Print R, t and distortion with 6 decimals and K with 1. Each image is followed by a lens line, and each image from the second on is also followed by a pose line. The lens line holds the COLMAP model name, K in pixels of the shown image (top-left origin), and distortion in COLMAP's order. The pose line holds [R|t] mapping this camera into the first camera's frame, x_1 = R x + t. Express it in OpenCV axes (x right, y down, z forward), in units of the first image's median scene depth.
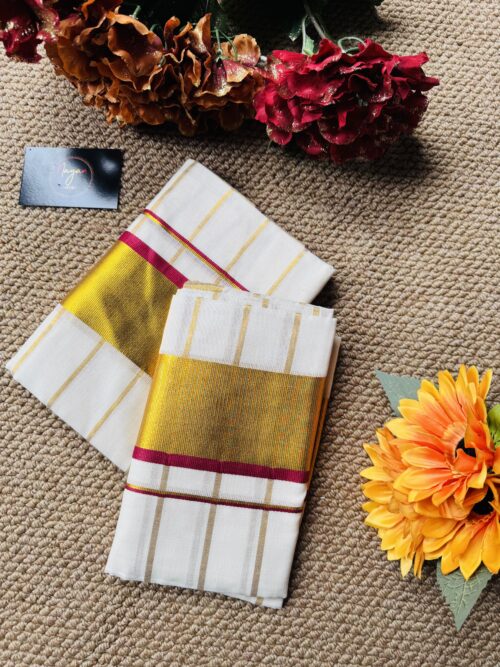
lens RADIAL K [[489.9, 0, 246.1], [0, 489.9, 331.9], [0, 0, 1]] dist [-0.033122, 0.001454]
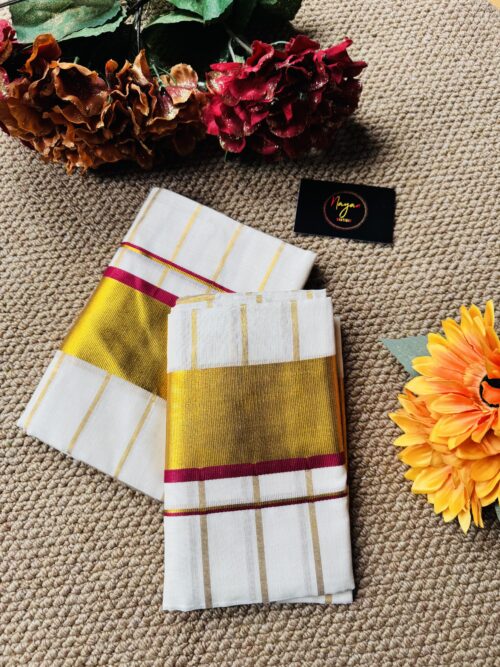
lens RADIAL K [[489.9, 0, 246.9], [0, 489.9, 330.9], [0, 0, 1]] dist [-0.033122, 0.001454]
pose [[0.971035, -0.235527, 0.040228, -0.037838], [0.238489, 0.965689, -0.102796, 0.094692], [-0.014636, 0.109413, 0.993889, 0.000174]]
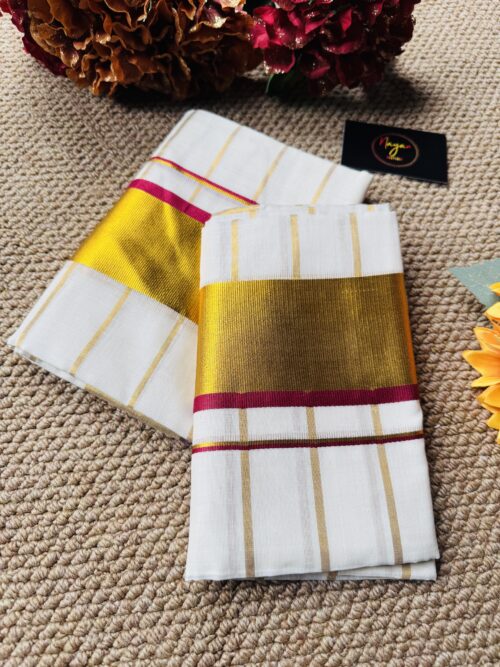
lens RADIAL K [[489.9, 0, 246.6], [0, 489.9, 332.3], [0, 0, 1]] dist [-0.033122, 0.001454]
pose [[0.975986, -0.182786, 0.118495, -0.199439], [0.207430, 0.945948, -0.249311, 0.311790], [-0.066519, 0.267903, 0.961147, 0.209569]]
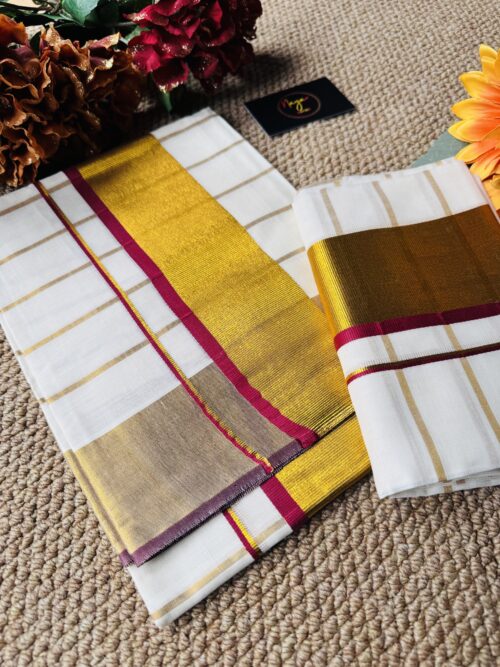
lens RADIAL K [[489.9, 0, 244.3], [0, 489.9, 336.7], [0, 0, 1]] dist [-0.033122, 0.001454]
pose [[0.694426, -0.641141, 0.326666, -0.489242], [0.716259, 0.659365, -0.228497, 0.277911], [-0.068893, 0.392652, 0.917103, 0.257930]]
